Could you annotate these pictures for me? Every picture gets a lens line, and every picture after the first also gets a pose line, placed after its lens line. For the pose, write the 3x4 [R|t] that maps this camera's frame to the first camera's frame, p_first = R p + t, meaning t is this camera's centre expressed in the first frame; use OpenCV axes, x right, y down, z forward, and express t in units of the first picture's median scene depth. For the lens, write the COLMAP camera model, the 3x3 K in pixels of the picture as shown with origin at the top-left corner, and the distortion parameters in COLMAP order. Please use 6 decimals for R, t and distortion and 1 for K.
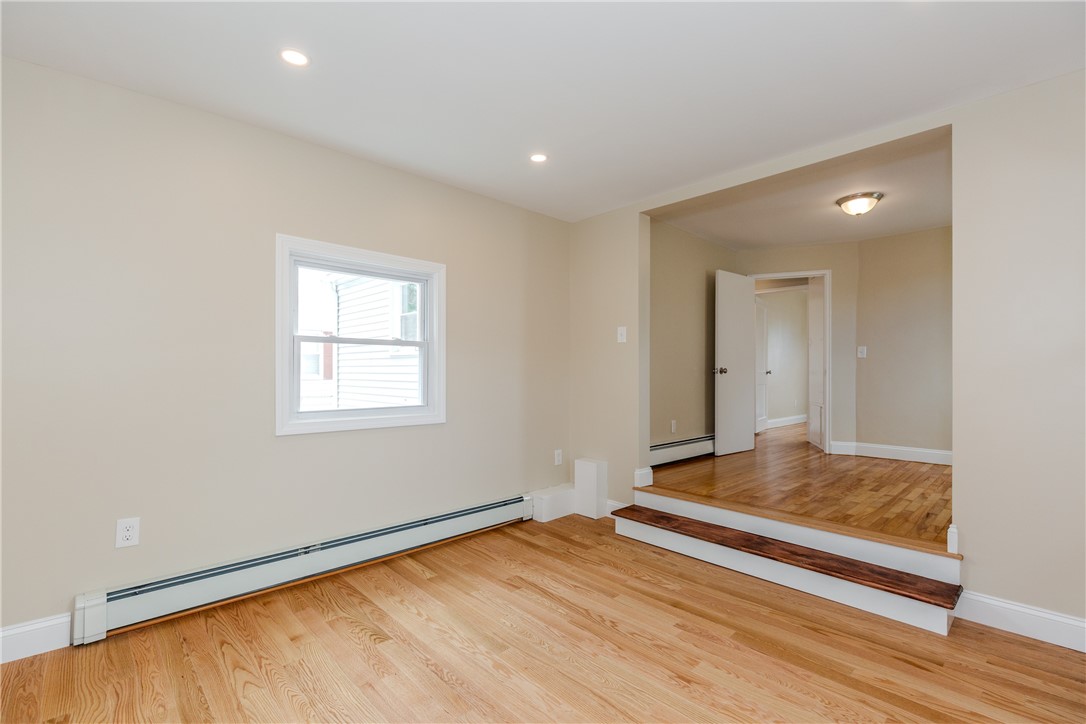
lens RADIAL K [[487.2, 0, 541.5], [0, 487.2, 375.4], [0, 0, 1]] dist [0.004322, 0.000032]
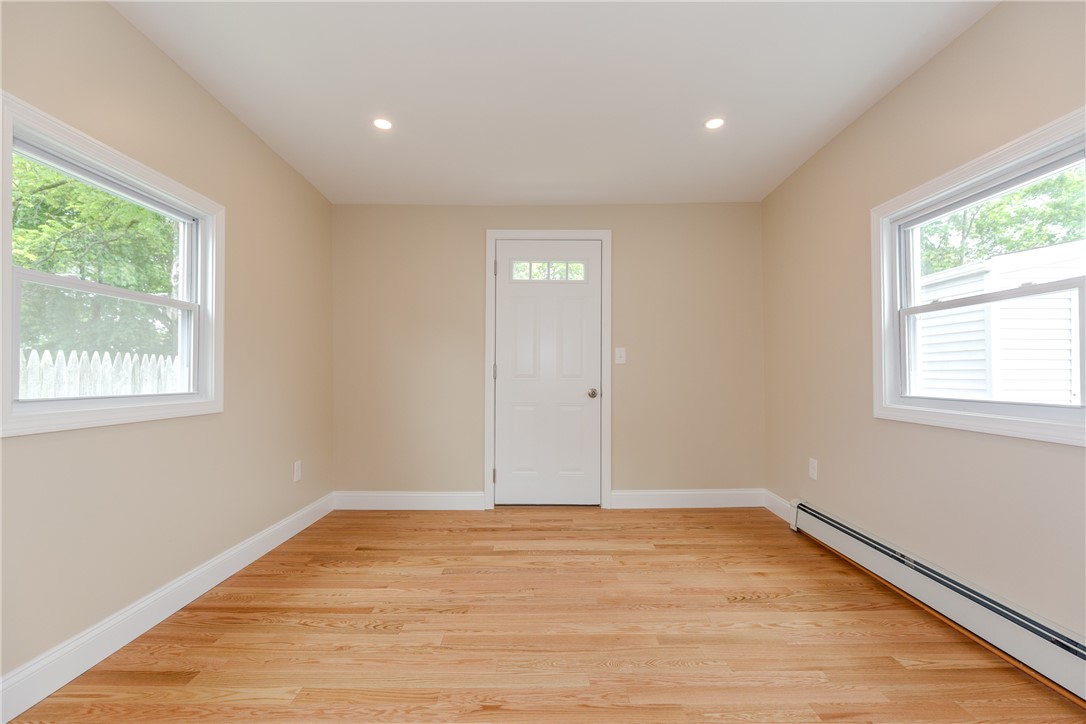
lens RADIAL K [[487.4, 0, 547.3], [0, 487.4, 364.5], [0, 0, 1]] dist [0.003610, -0.000874]
pose [[-0.681995, -0.017945, -0.731137, 0.668071], [-0.007949, 0.999822, -0.017125, 0.044295], [0.731314, -0.005867, -0.682016, 1.299952]]
